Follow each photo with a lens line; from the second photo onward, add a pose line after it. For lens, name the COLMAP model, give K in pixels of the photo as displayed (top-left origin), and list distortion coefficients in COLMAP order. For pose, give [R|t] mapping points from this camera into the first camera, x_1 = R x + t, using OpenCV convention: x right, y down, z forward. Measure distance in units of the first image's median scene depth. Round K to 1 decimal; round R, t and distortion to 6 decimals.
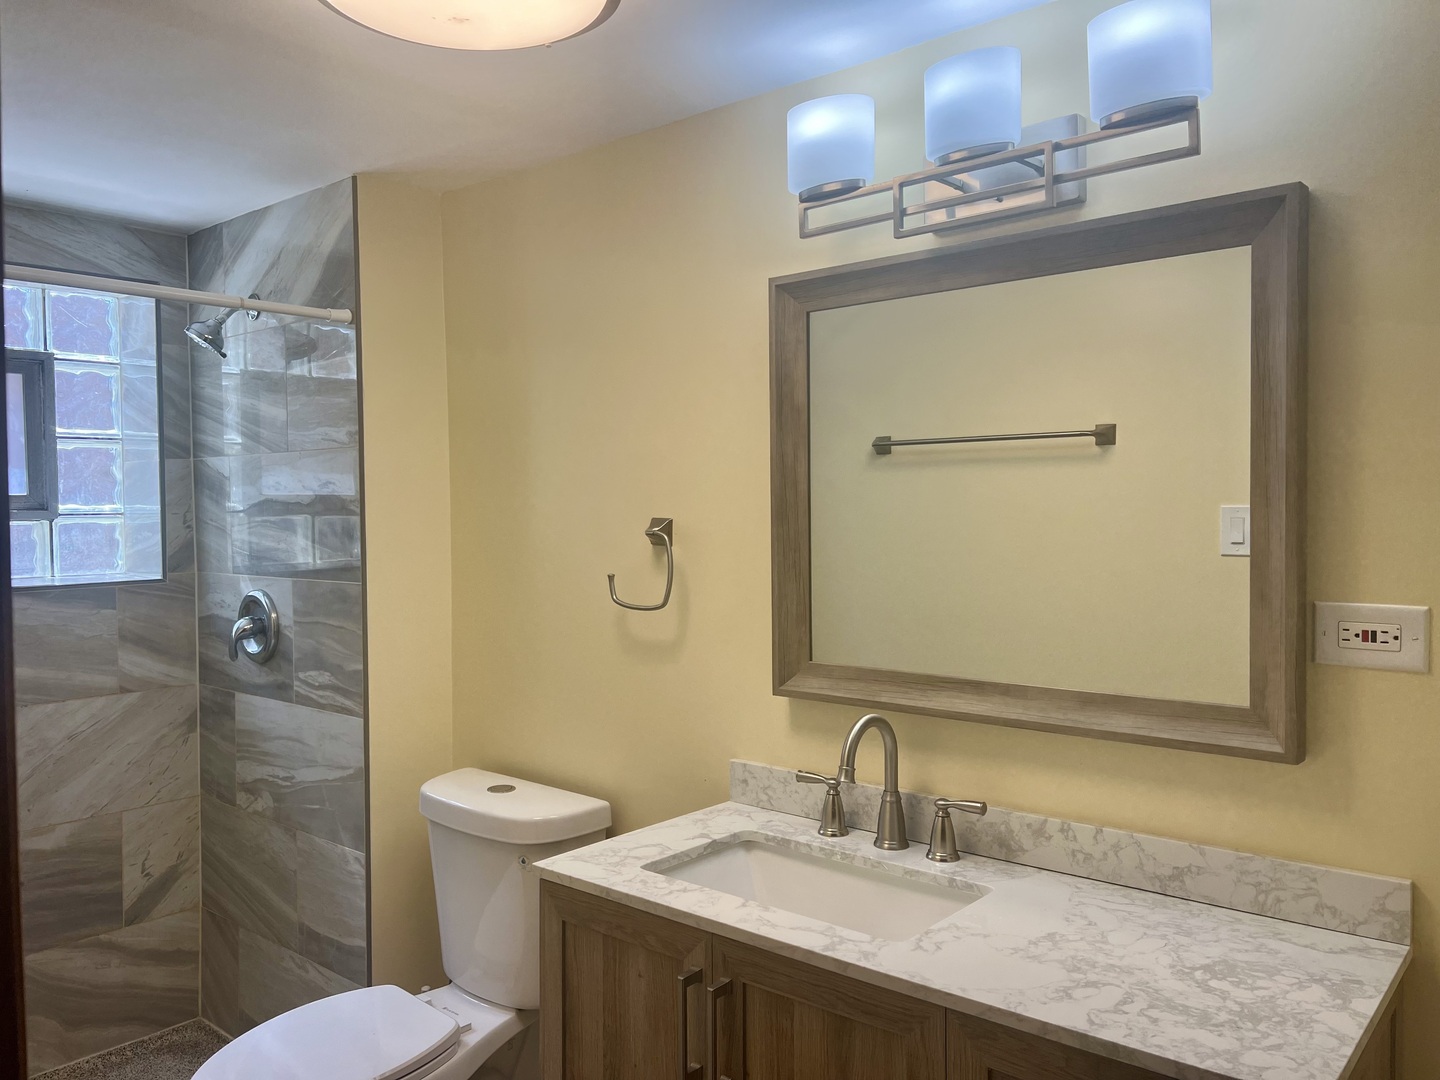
lens RADIAL K [[1084.0, 0, 708.5], [0, 1084.0, 536.9], [0, 0, 1]] dist [0.068298, -0.066594]
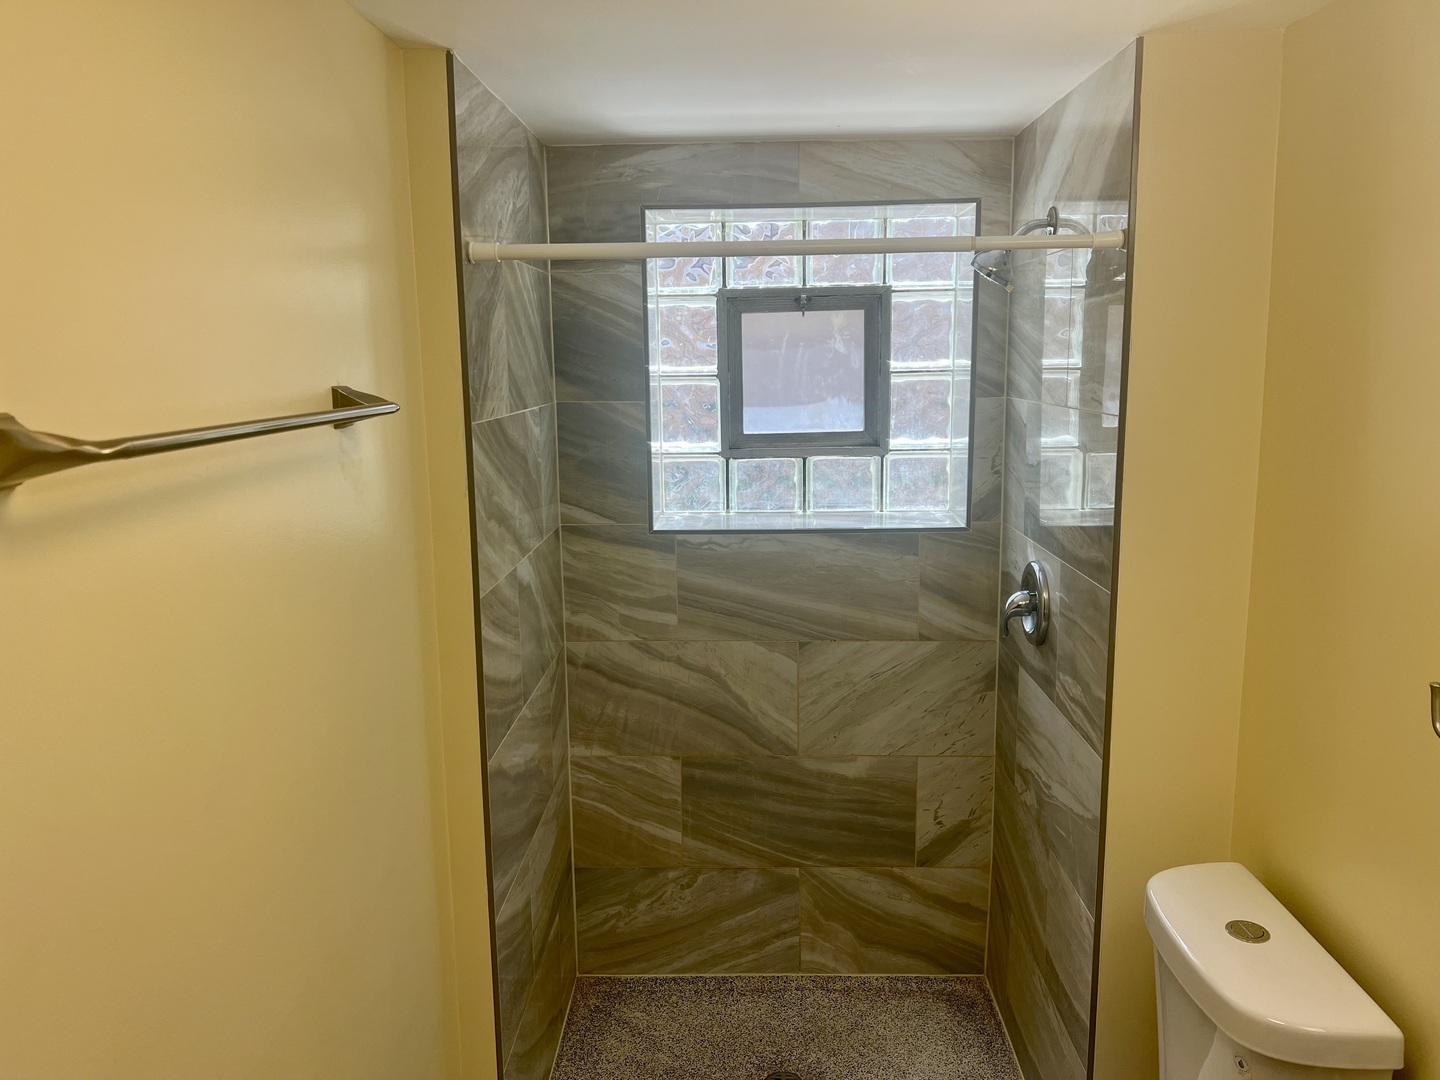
lens RADIAL K [[1084.0, 0, 723.4], [0, 1084.0, 536.6], [0, 0, 1]] dist [0.068298, -0.066594]
pose [[0.632764, 0.132580, -0.762910, 0.080542], [-0.015386, 0.987192, 0.158795, -0.099481], [0.774192, -0.088742, 0.626699, 0.262597]]
